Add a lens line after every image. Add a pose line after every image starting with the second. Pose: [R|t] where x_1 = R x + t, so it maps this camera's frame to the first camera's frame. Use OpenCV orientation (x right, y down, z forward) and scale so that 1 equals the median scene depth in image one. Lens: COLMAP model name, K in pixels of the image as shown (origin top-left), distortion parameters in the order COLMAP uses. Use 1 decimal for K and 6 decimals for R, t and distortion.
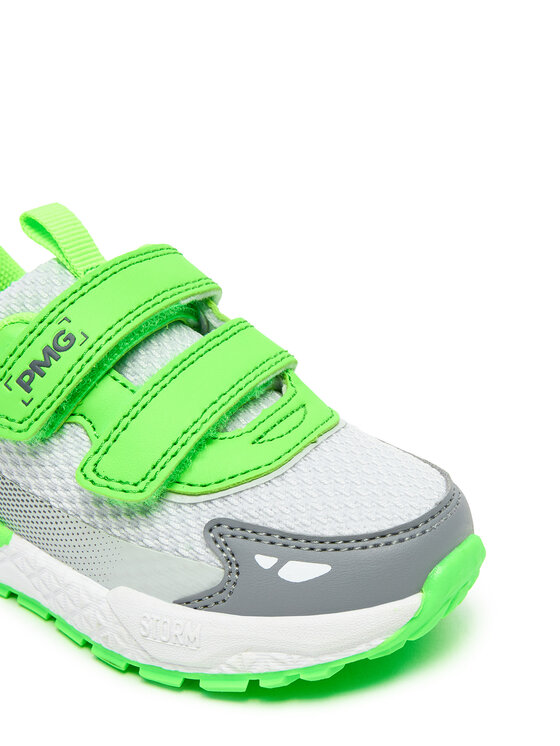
lens RADIAL K [[1231.5, 0, 280.0], [0, 1231.5, 373.0], [0, 0, 1]] dist [-0.023736, -0.064957]
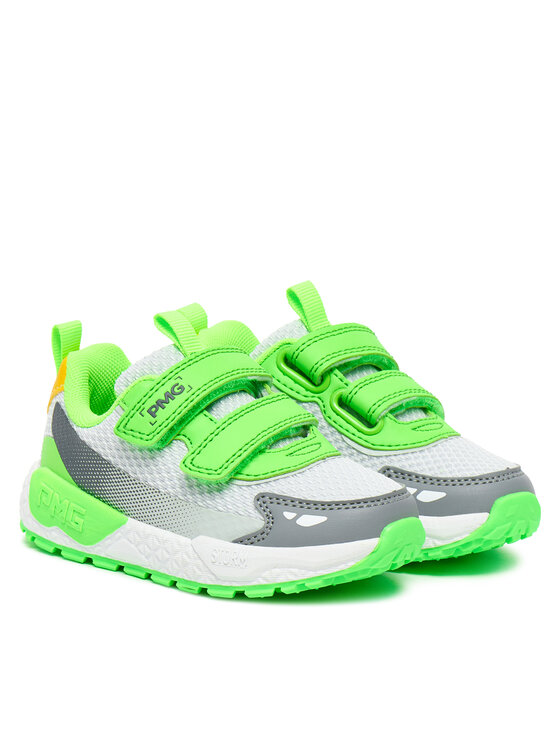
lens RADIAL K [[2534.8, 0, 280.0], [0, 2534.8, 373.0], [0, 0, 1]] dist [-0.031271, -0.245971]
pose [[0.997327, 0.062204, -0.038323, 0.093136], [-0.069109, 0.973364, -0.218601, 0.696362], [0.023704, 0.220665, 0.975062, -2.357844]]
